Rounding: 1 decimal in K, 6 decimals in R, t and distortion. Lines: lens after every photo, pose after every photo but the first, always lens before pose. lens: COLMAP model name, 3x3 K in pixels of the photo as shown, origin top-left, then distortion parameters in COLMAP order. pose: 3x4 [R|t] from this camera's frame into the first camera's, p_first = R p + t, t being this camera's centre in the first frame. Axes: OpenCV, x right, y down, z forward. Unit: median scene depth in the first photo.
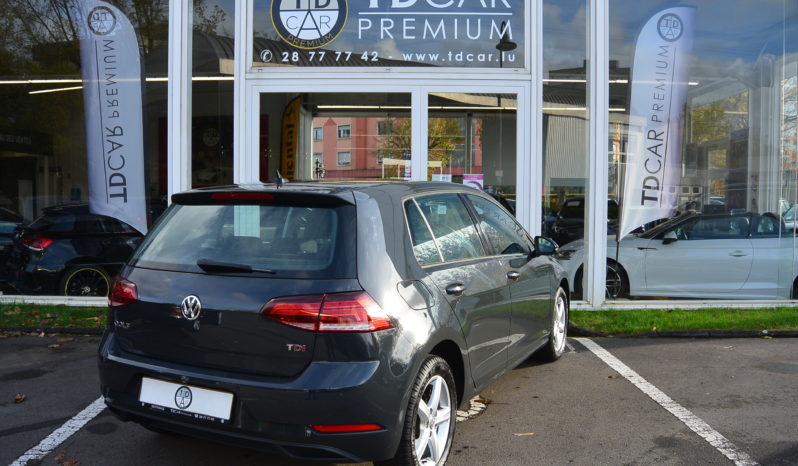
lens RADIAL K [[685.8, 0, 399.5], [0, 685.8, 231.3], [0, 0, 1]] dist [-0.152311, 0.089421]
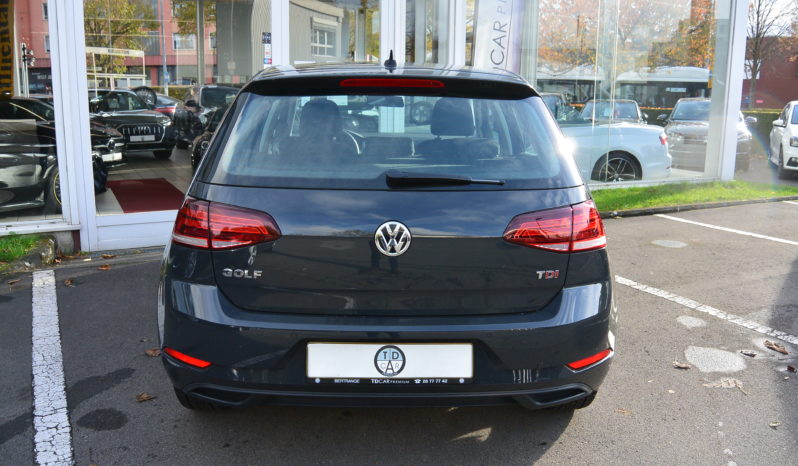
lens RADIAL K [[685.8, 0, 399.1], [0, 685.8, 233.9], [0, 0, 1]] dist [-0.152311, 0.089421]
pose [[0.889624, -0.089393, 0.447859, -0.613119], [0.016224, 0.986223, 0.164623, -0.012401], [-0.456405, -0.139186, 0.878818, 0.341840]]
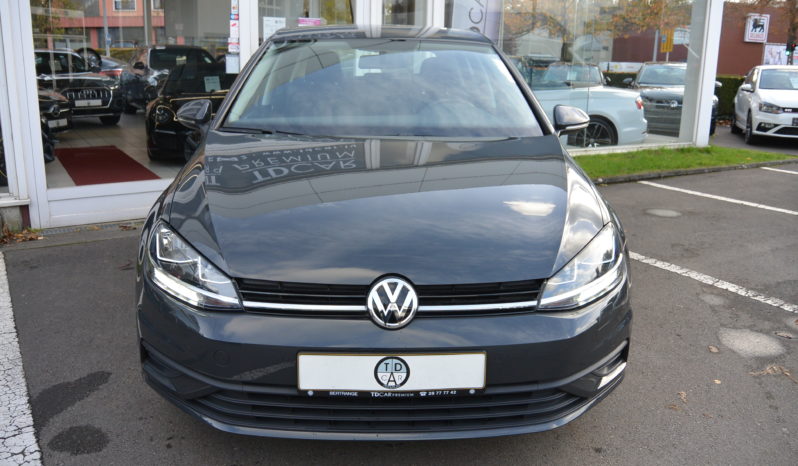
lens RADIAL K [[685.8, 0, 399.8], [0, 685.8, 236.3], [0, 0, 1]] dist [-0.152311, 0.089421]
pose [[0.851942, -0.125228, 0.508442, -0.632742], [0.012096, 0.975430, 0.219979, -0.007746], [-0.523497, -0.181259, 0.832524, 0.515667]]
